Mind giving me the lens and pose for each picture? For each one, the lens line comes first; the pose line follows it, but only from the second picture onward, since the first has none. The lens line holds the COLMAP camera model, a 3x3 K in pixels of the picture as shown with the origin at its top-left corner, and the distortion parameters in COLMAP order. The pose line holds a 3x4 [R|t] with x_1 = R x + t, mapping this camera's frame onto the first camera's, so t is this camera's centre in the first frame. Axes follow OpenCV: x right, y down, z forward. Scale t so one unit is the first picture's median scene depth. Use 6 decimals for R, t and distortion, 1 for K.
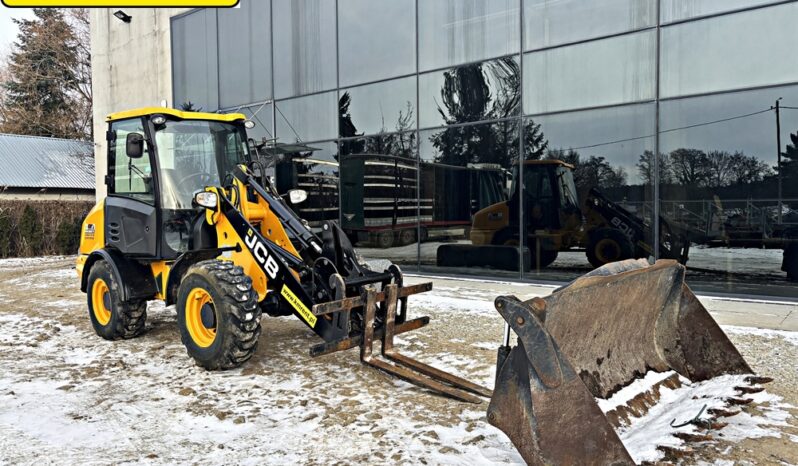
lens RADIAL K [[602.8, 0, 399.1], [0, 602.8, 234.7], [0, 0, 1]] dist [0.044845, -0.052681]
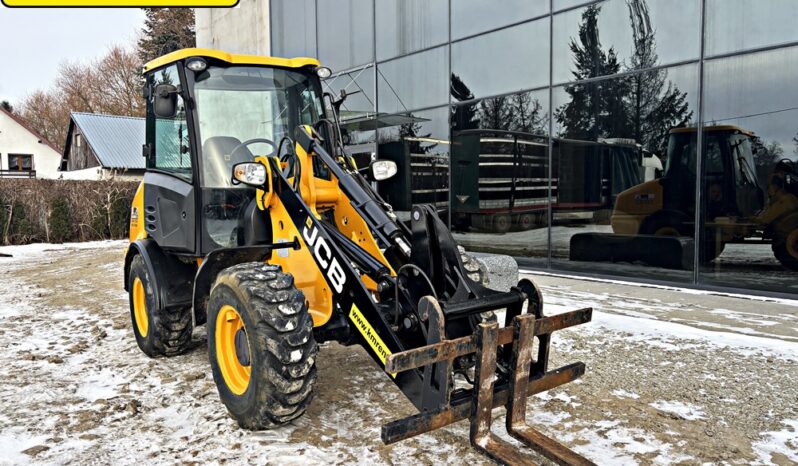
lens RADIAL K [[602.8, 0, 398.2], [0, 602.8, 239.5], [0, 0, 1]] dist [0.044845, -0.052681]
pose [[0.981618, 0.014185, -0.190329, -0.020961], [-0.006821, 0.999204, 0.039293, -0.012089], [0.190735, -0.037273, 0.980934, 0.370077]]
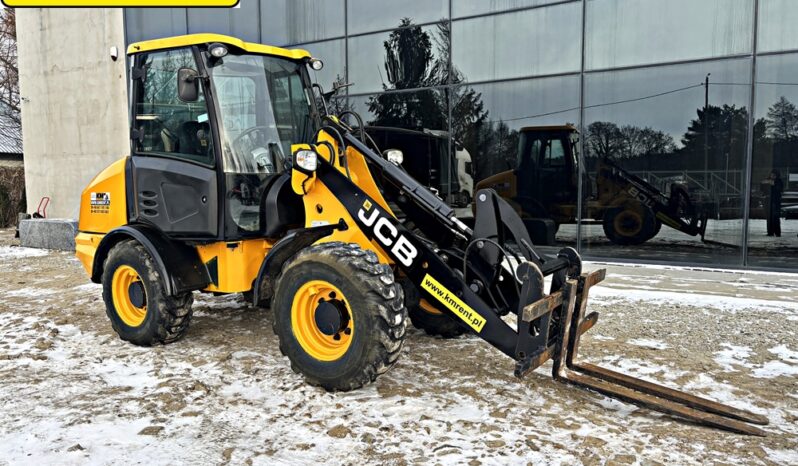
lens RADIAL K [[602.8, 0, 398.0], [0, 602.8, 240.7], [0, 0, 1]] dist [0.044845, -0.052681]
pose [[0.990924, -0.007898, 0.134190, -0.319720], [0.000042, 0.998291, 0.058446, -0.003006], [-0.134422, -0.057910, 0.989231, 0.260885]]
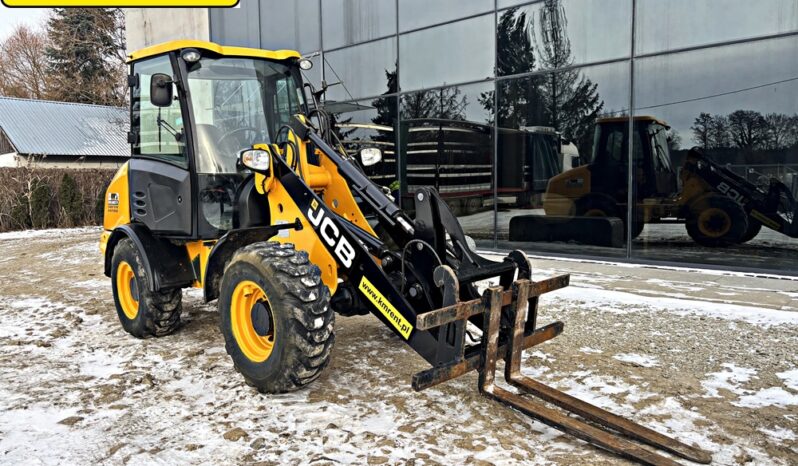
lens RADIAL K [[602.8, 0, 394.3], [0, 602.8, 233.9], [0, 0, 1]] dist [0.044845, -0.052681]
pose [[0.997638, 0.000888, -0.068678, -0.102110], [0.002652, 0.998673, 0.051441, -0.005456], [0.068632, -0.051502, 0.996312, 0.281057]]
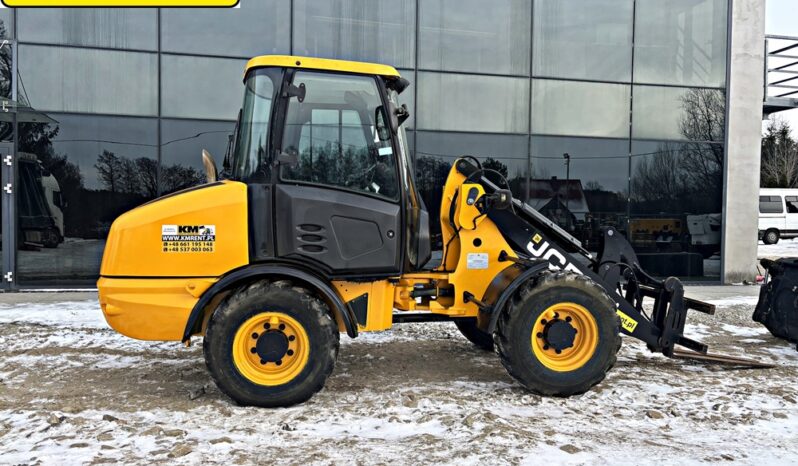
lens RADIAL K [[602.8, 0, 396.4], [0, 602.8, 240.7], [0, 0, 1]] dist [0.044845, -0.052681]
pose [[0.637617, -0.005263, 0.770336, -1.100399], [0.006810, 0.999976, 0.001194, -0.002879], [-0.770323, 0.004485, 0.637638, 0.612592]]
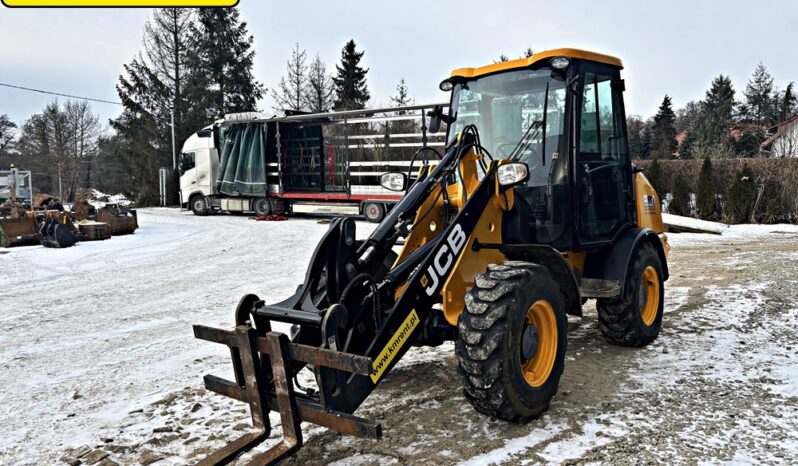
lens RADIAL K [[602.8, 0, 399.3], [0, 602.8, 239.0], [0, 0, 1]] dist [0.044845, -0.052681]
pose [[0.060834, 0.111775, -0.991870, 0.537365], [-0.026410, 0.993543, 0.110344, -0.073599], [0.997798, 0.019483, 0.063394, 1.000137]]
